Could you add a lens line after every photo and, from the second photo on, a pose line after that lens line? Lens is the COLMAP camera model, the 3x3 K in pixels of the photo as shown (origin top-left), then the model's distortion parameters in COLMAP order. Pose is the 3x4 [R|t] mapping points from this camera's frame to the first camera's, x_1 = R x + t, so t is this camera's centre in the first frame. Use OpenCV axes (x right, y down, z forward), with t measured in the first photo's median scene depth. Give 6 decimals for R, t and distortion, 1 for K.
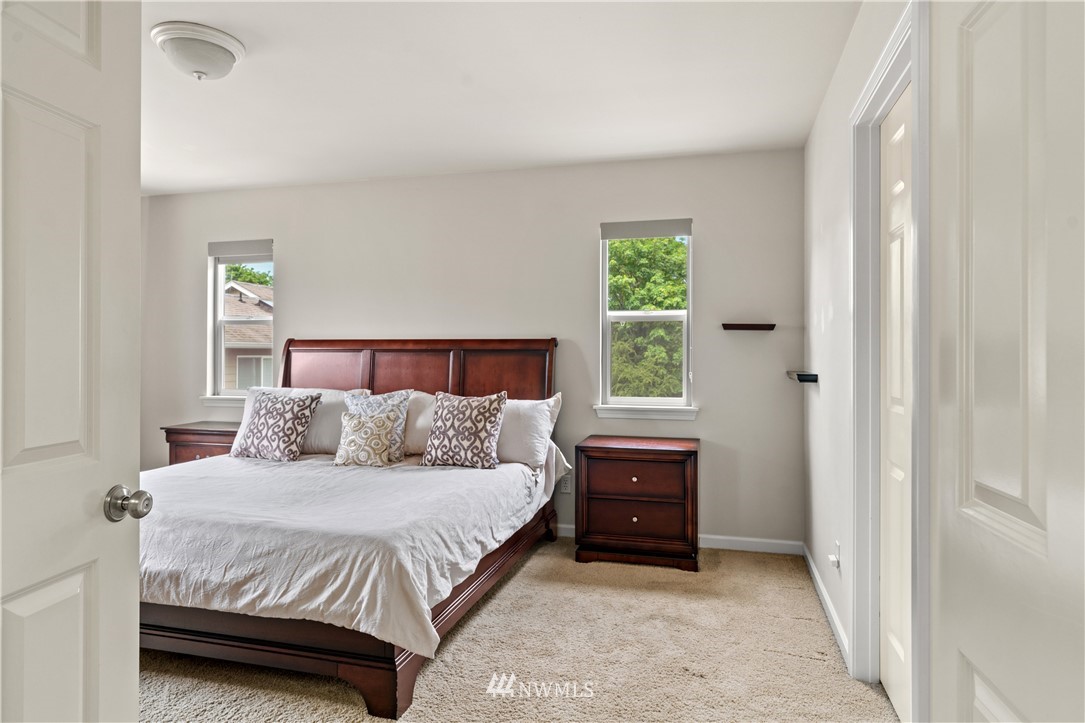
lens RADIAL K [[673.6, 0, 545.0], [0, 673.6, 357.3], [0, 0, 1]] dist [0.001412, 0.000018]
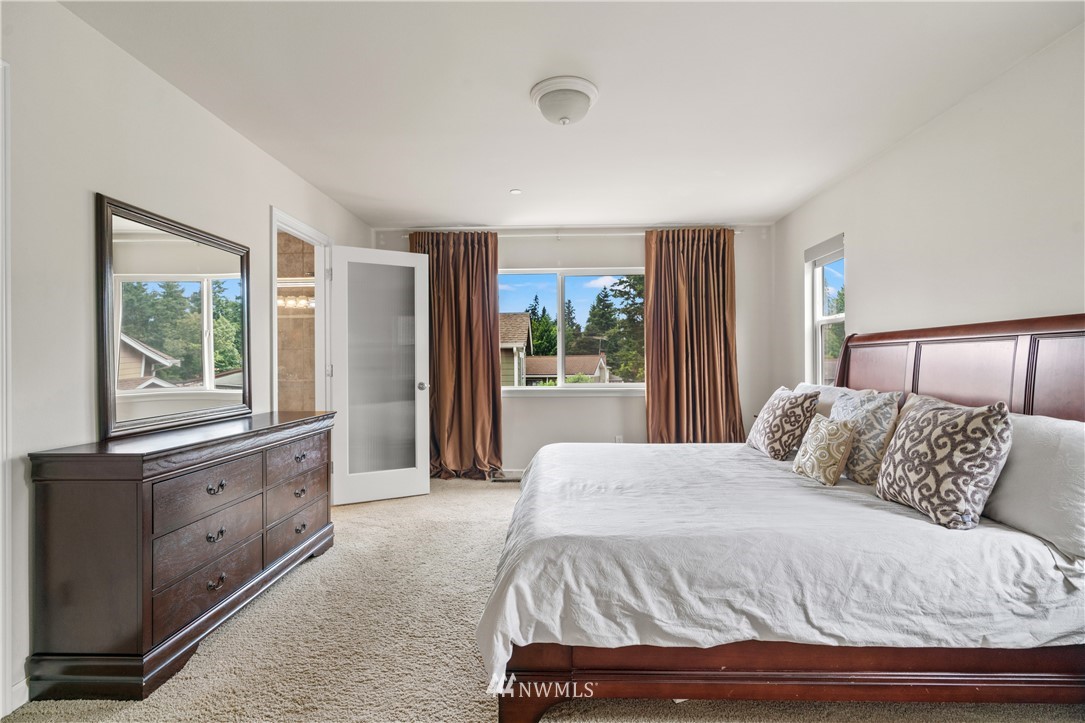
lens RADIAL K [[519.5, 0, 545.6], [0, 519.5, 360.1], [0, 0, 1]] dist [0.005085, 0.001023]
pose [[0.230381, -0.008753, -0.973061, 0.287085], [-0.002218, 0.999952, -0.009520, 0.020922], [0.973098, 0.004351, 0.230350, 0.533891]]
